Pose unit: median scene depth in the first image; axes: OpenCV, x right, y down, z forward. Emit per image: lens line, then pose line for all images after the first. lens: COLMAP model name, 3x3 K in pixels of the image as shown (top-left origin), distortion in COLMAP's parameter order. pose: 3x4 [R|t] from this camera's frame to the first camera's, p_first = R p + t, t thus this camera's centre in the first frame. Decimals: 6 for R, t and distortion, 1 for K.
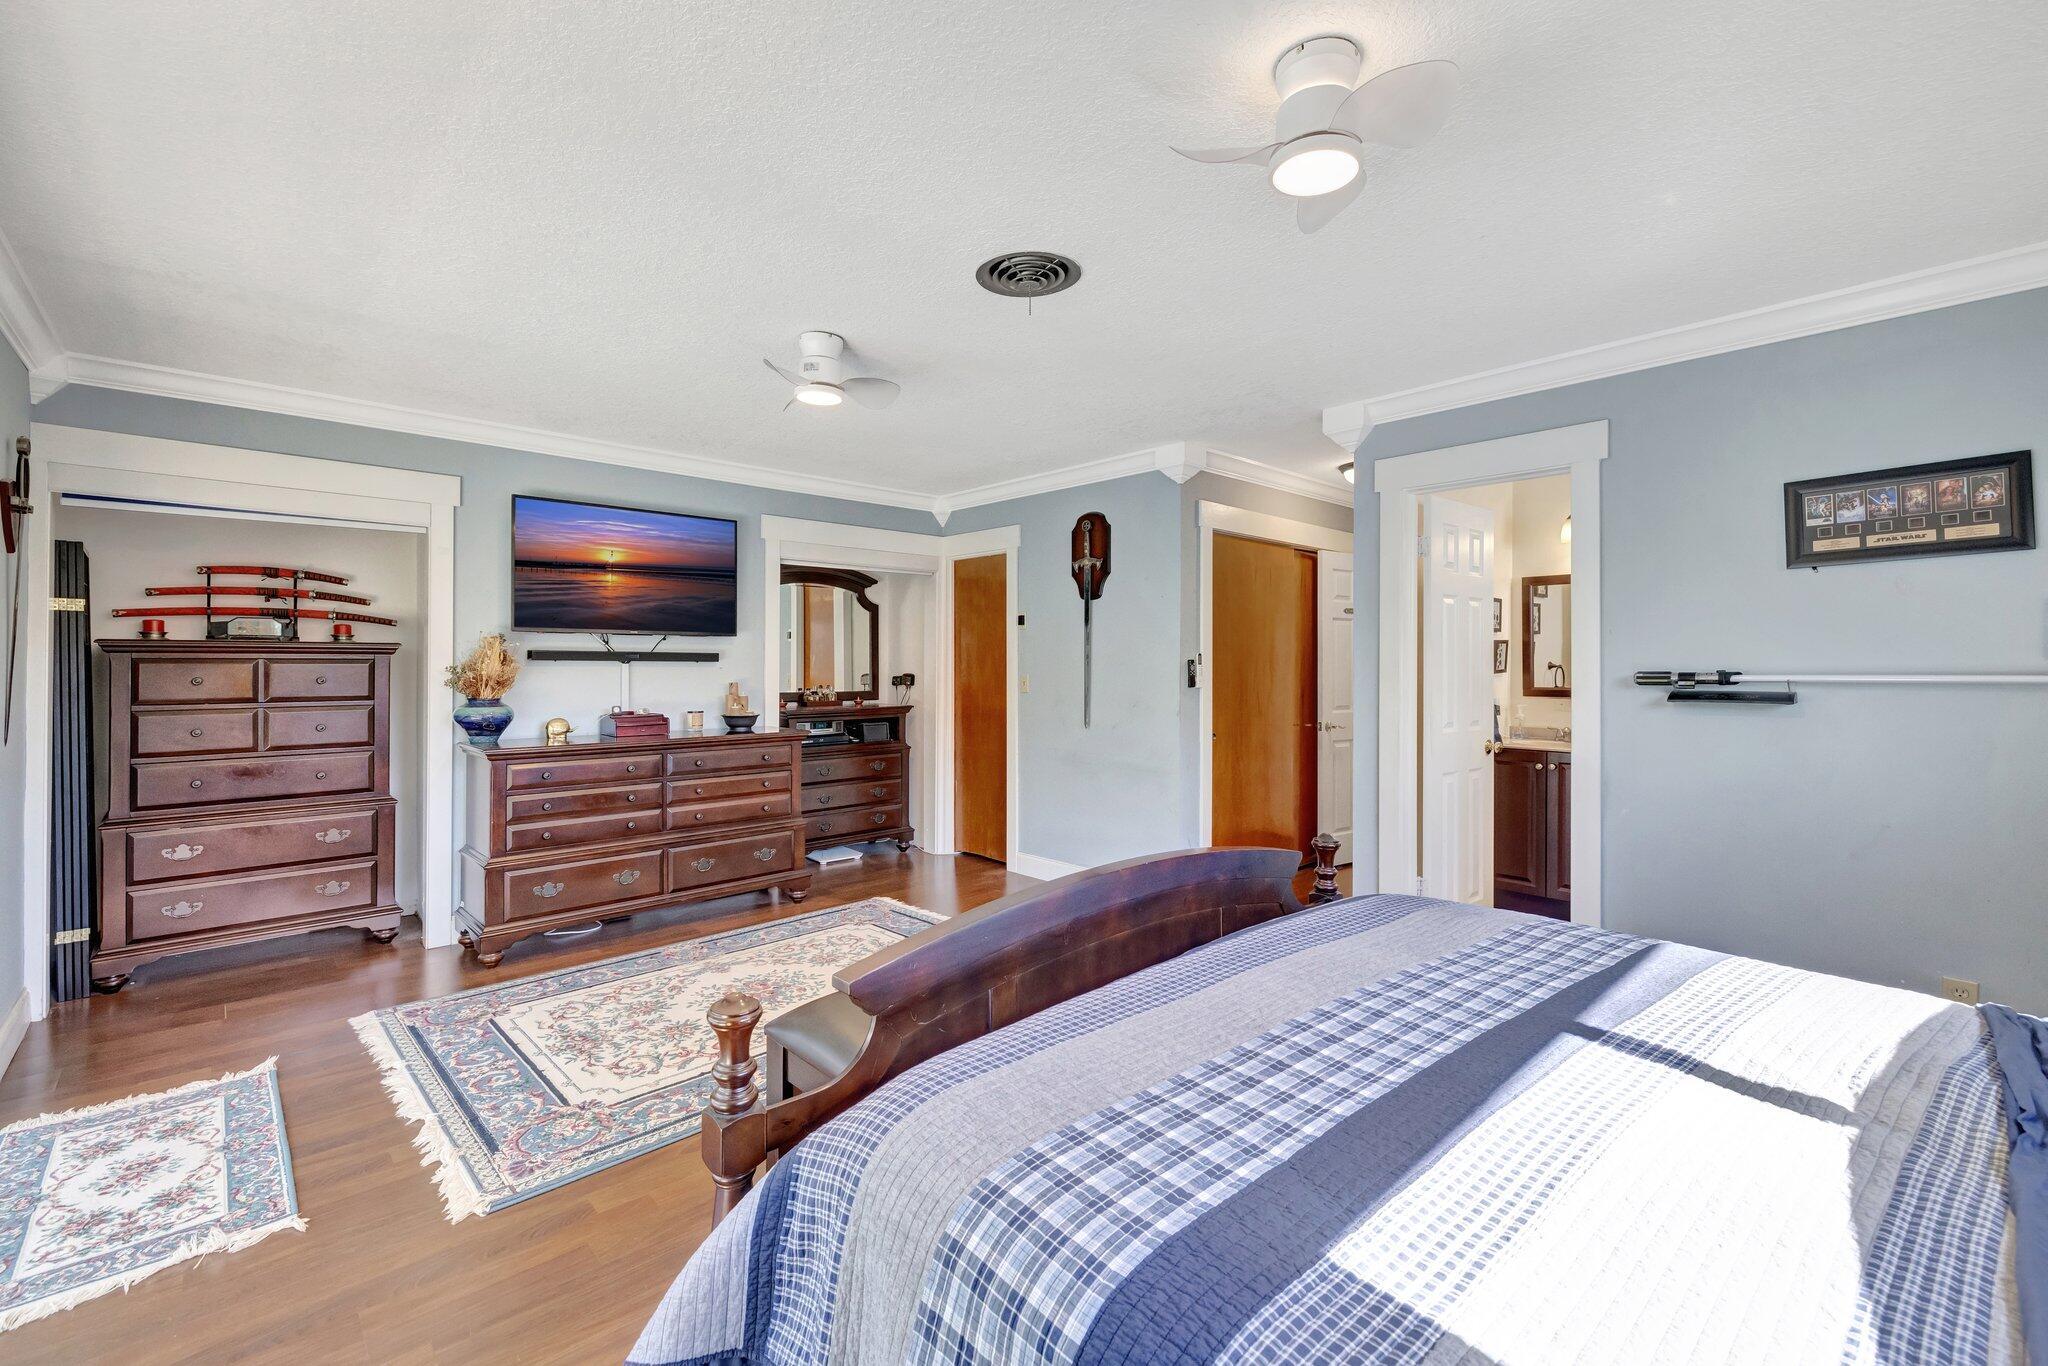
lens RADIAL K [[900.4, 0, 1007.1], [0, 900.4, 673.3], [0, 0, 1]] dist [-0.003912, -0.000339]
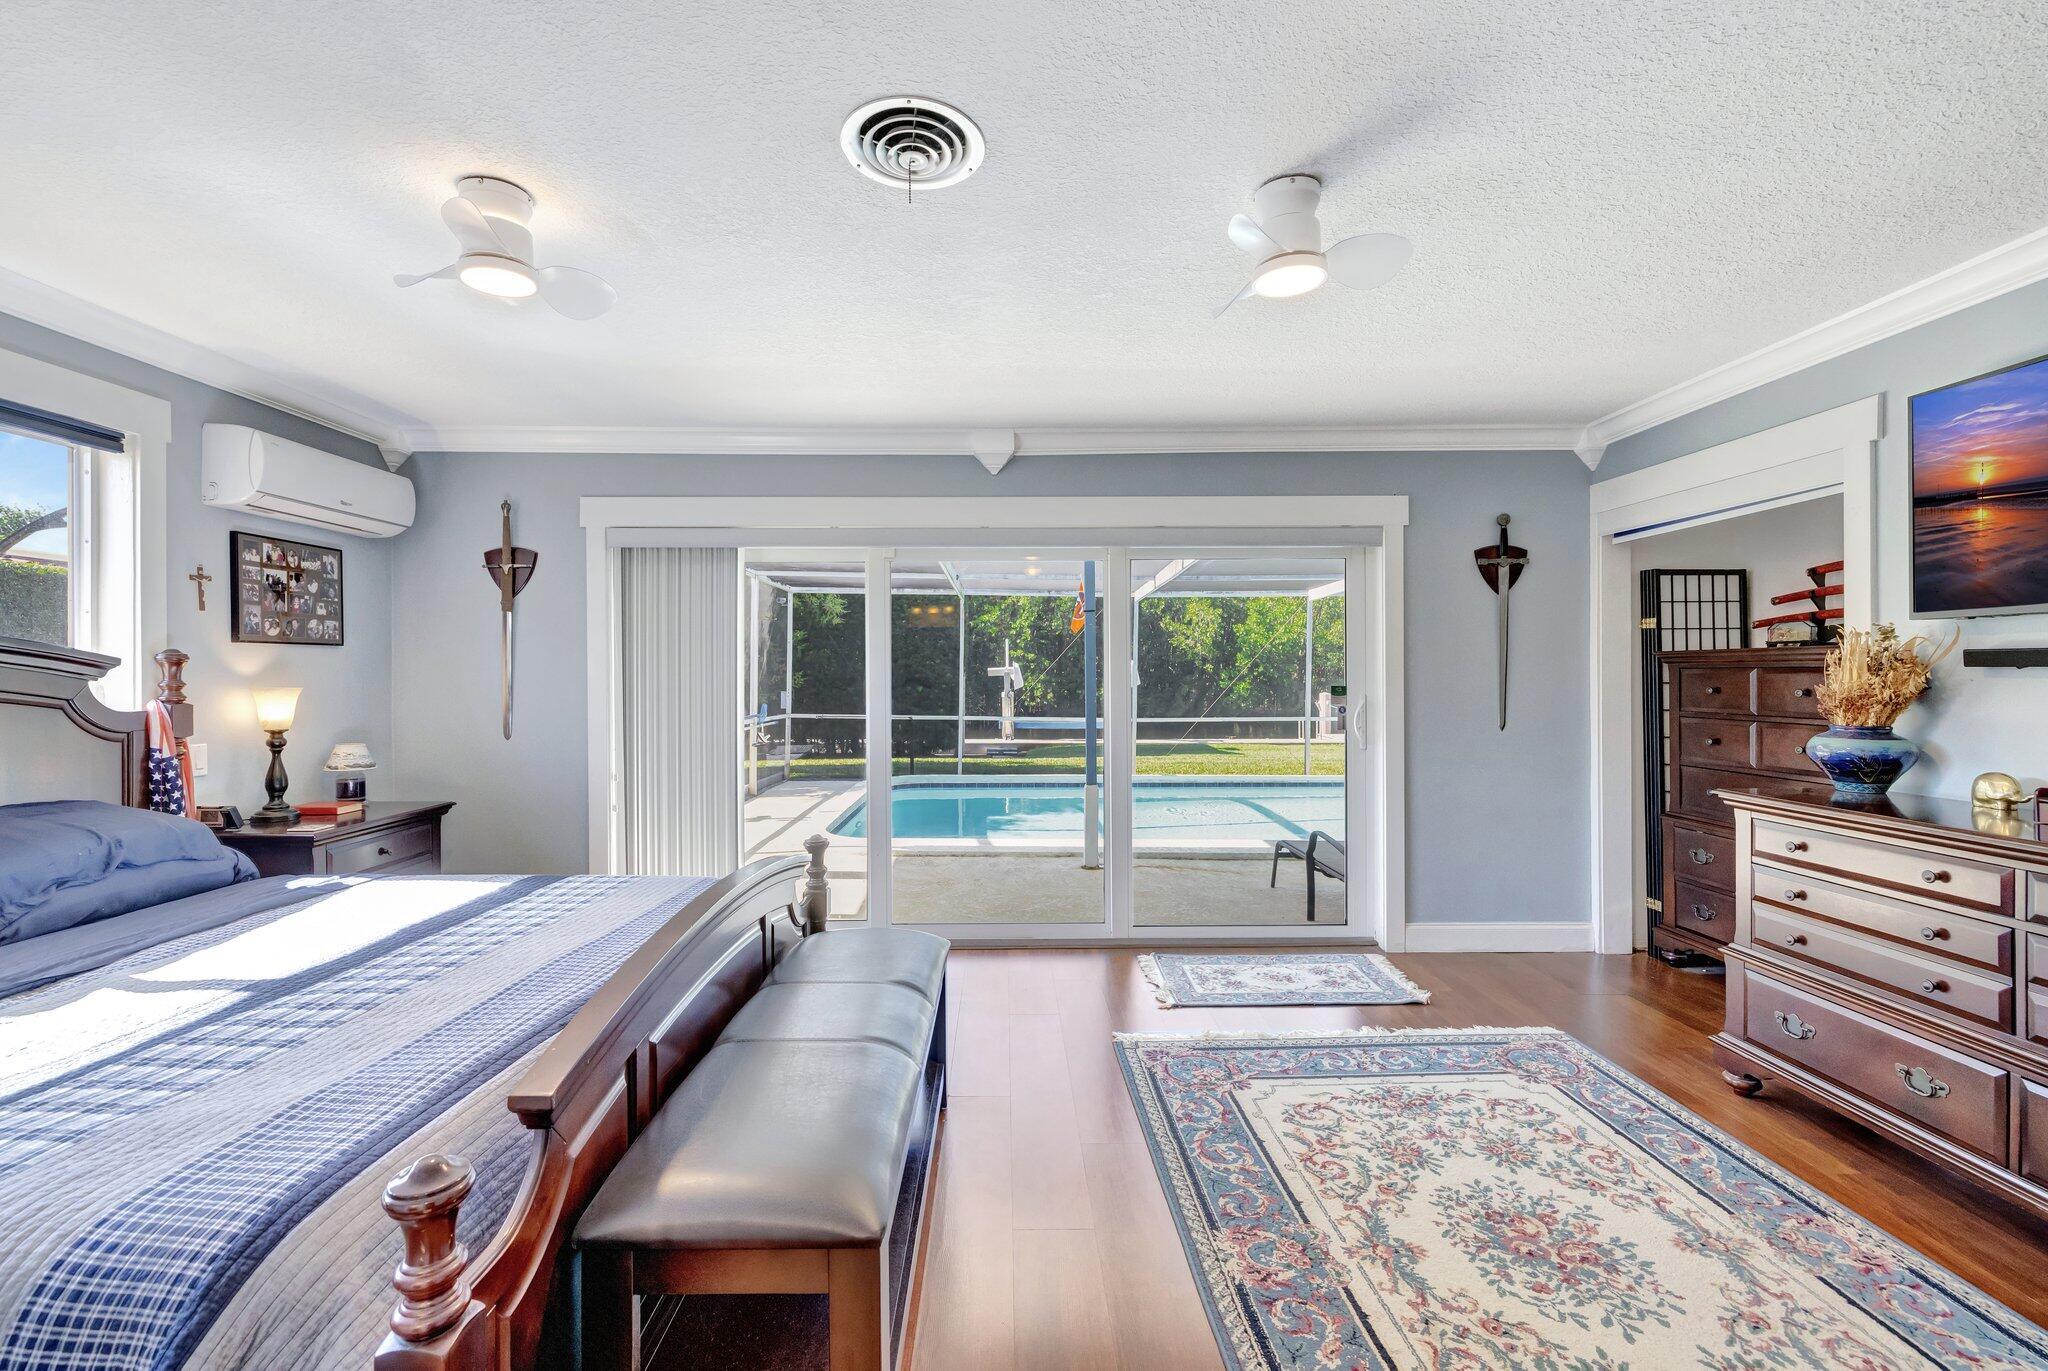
lens RADIAL K [[860.8, 0, 1006.1], [0, 860.8, 666.4], [0, 0, 1]] dist [0.001309, 0.001160]
pose [[-0.670778, 0.003407, -0.741650, 0.381274], [-0.001703, 0.999980, 0.006134, -0.024740], [0.741656, 0.005378, -0.670759, 1.140576]]
